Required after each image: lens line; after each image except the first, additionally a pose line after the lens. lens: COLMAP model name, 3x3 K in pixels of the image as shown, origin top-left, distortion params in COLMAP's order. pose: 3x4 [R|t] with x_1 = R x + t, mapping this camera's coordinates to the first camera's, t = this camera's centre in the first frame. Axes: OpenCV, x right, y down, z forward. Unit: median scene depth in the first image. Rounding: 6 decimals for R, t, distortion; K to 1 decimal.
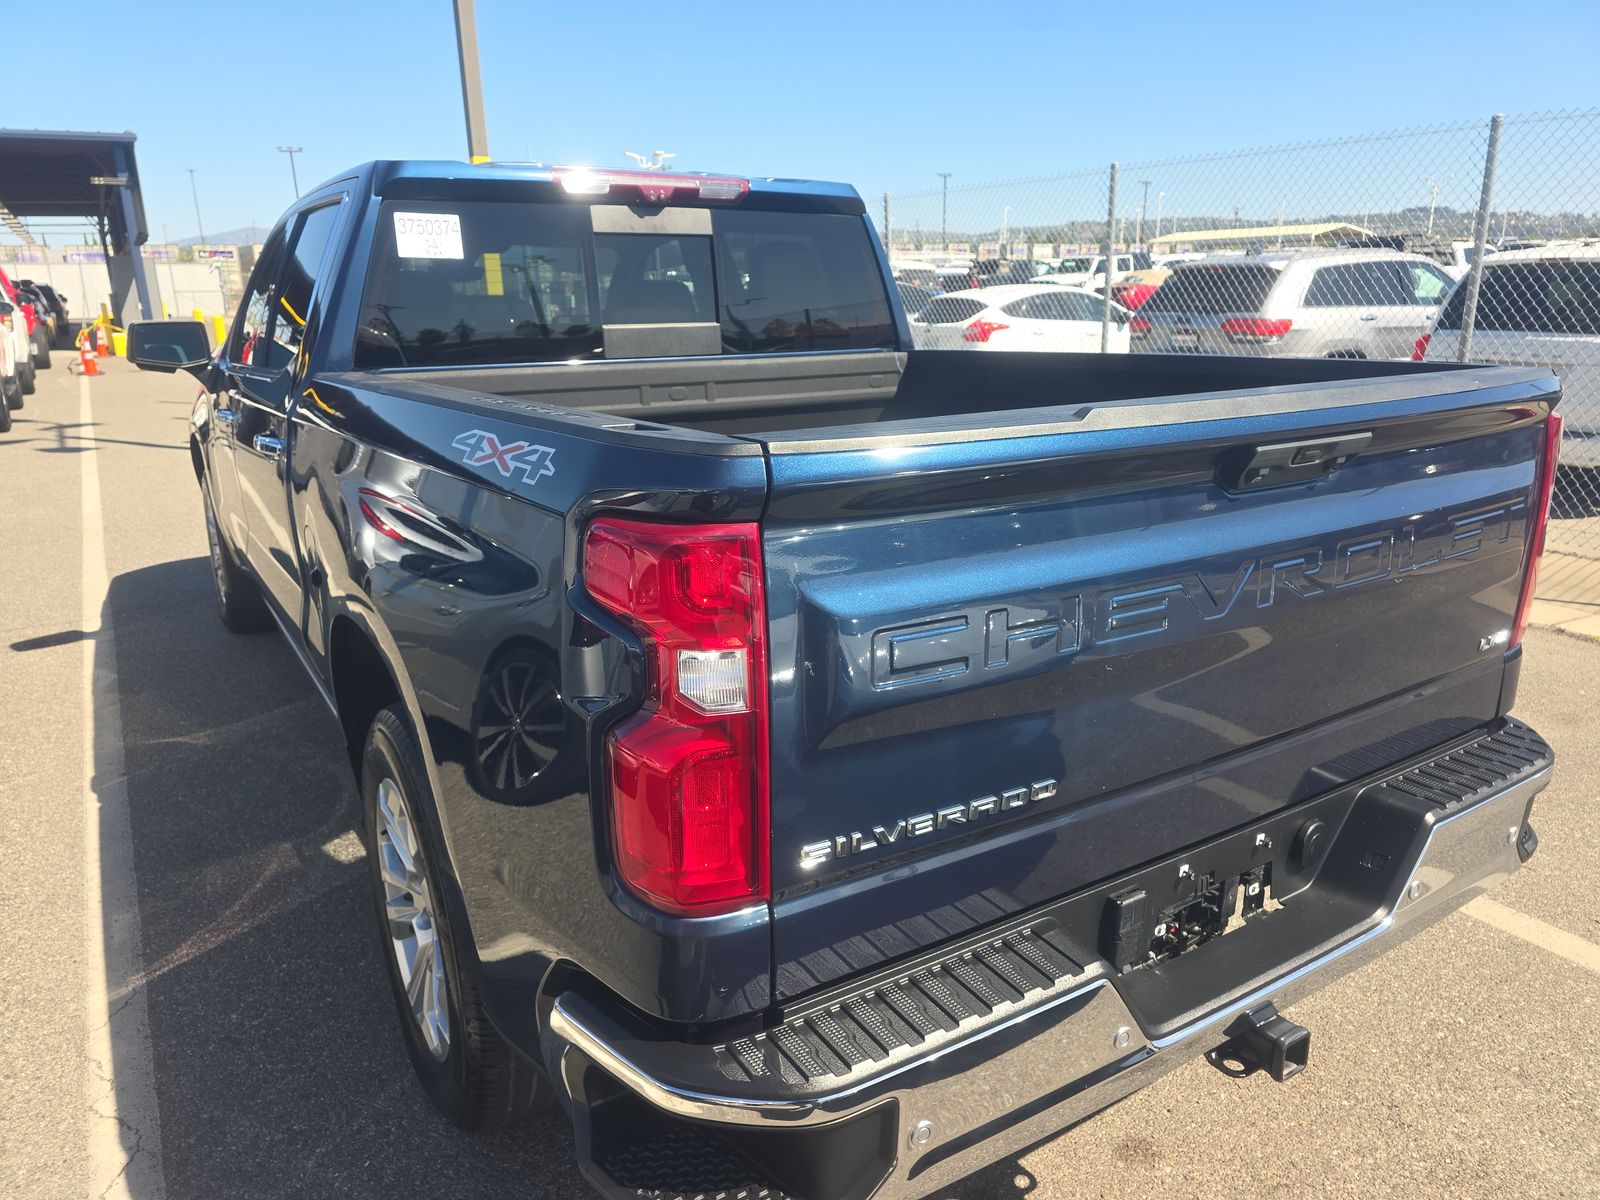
lens RADIAL K [[1095.0, 0, 806.8], [0, 1095.0, 596.6], [0, 0, 1]] dist [0.062486, -0.063404]
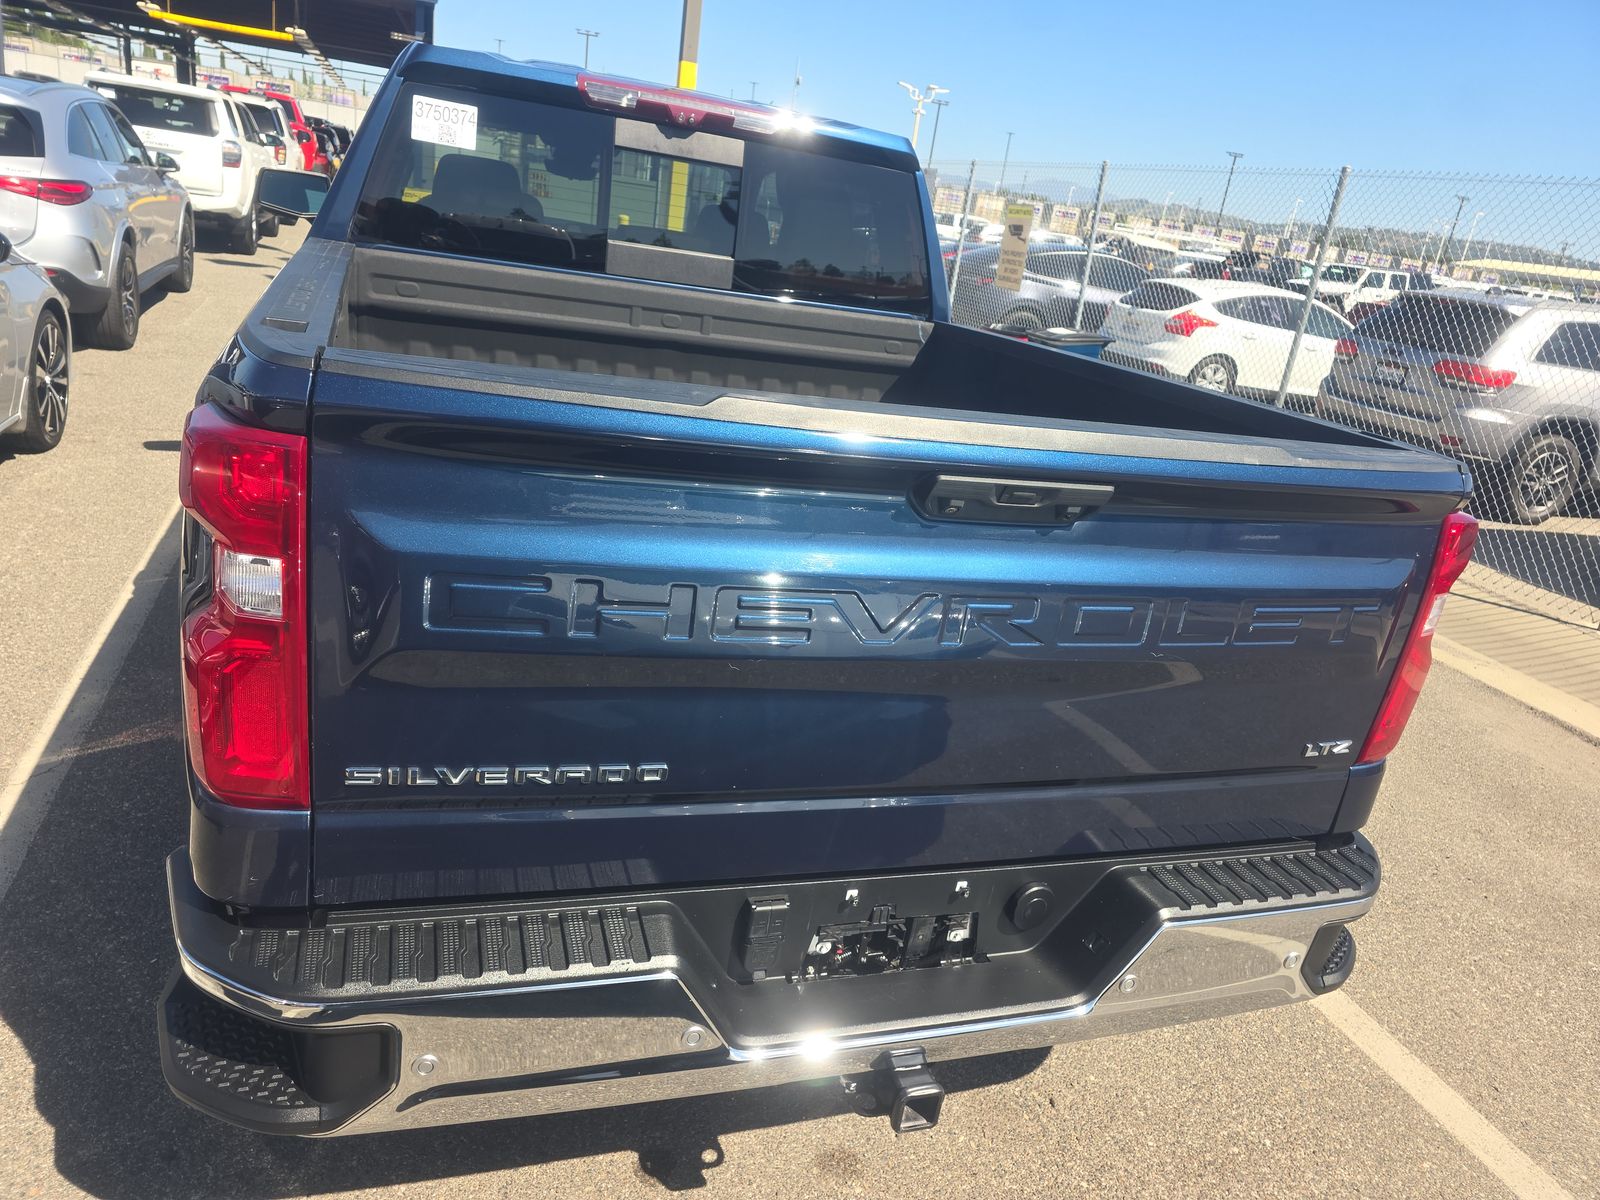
lens RADIAL K [[1095.0, 0, 806.8], [0, 1095.0, 596.6], [0, 0, 1]] dist [0.062486, -0.063404]
pose [[0.961606, 0.221193, -0.162443, 0.191658], [-0.213042, 0.974797, 0.066210, -0.029231], [0.172994, -0.029061, 0.984494, 0.026292]]
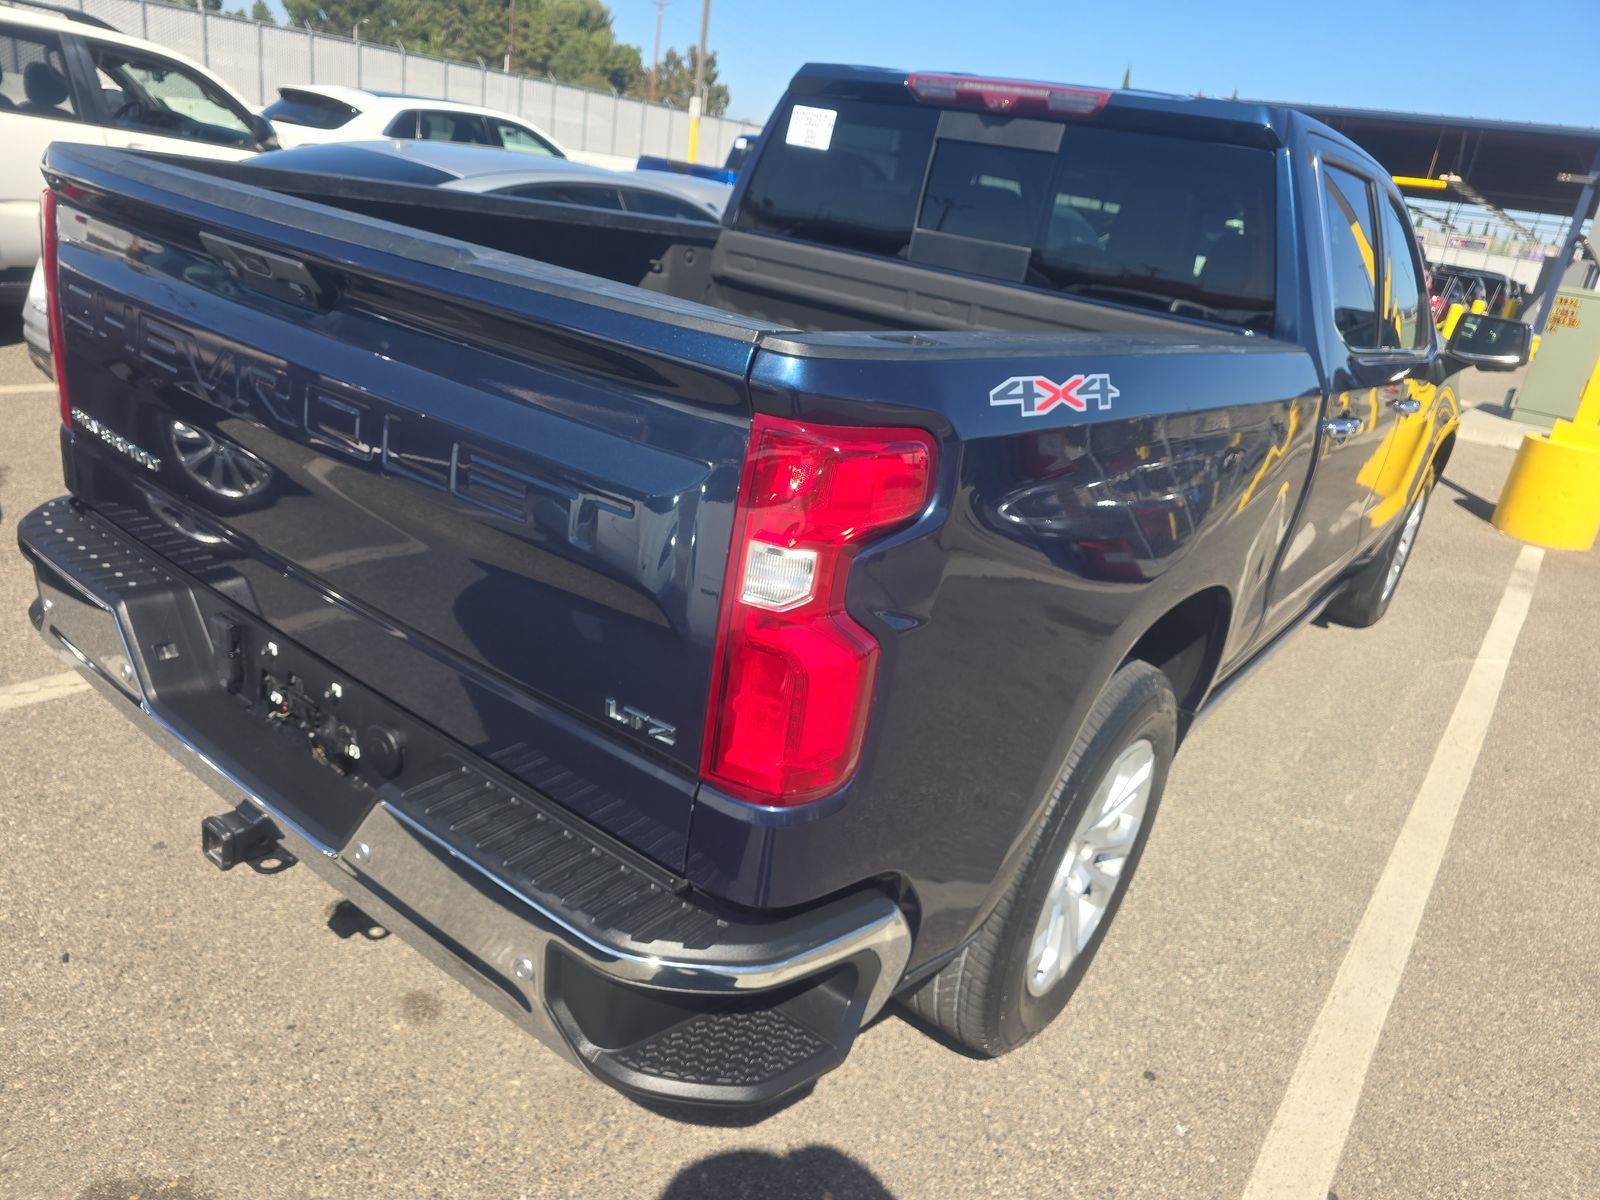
lens RADIAL K [[1095.0, 0, 806.8], [0, 1095.0, 596.6], [0, 0, 1]] dist [0.062486, -0.063404]
pose [[0.352395, 0.394632, -0.848577, 0.681626], [-0.399238, 0.883487, 0.245072, -0.131015], [0.846420, 0.252422, 0.468888, 0.438864]]
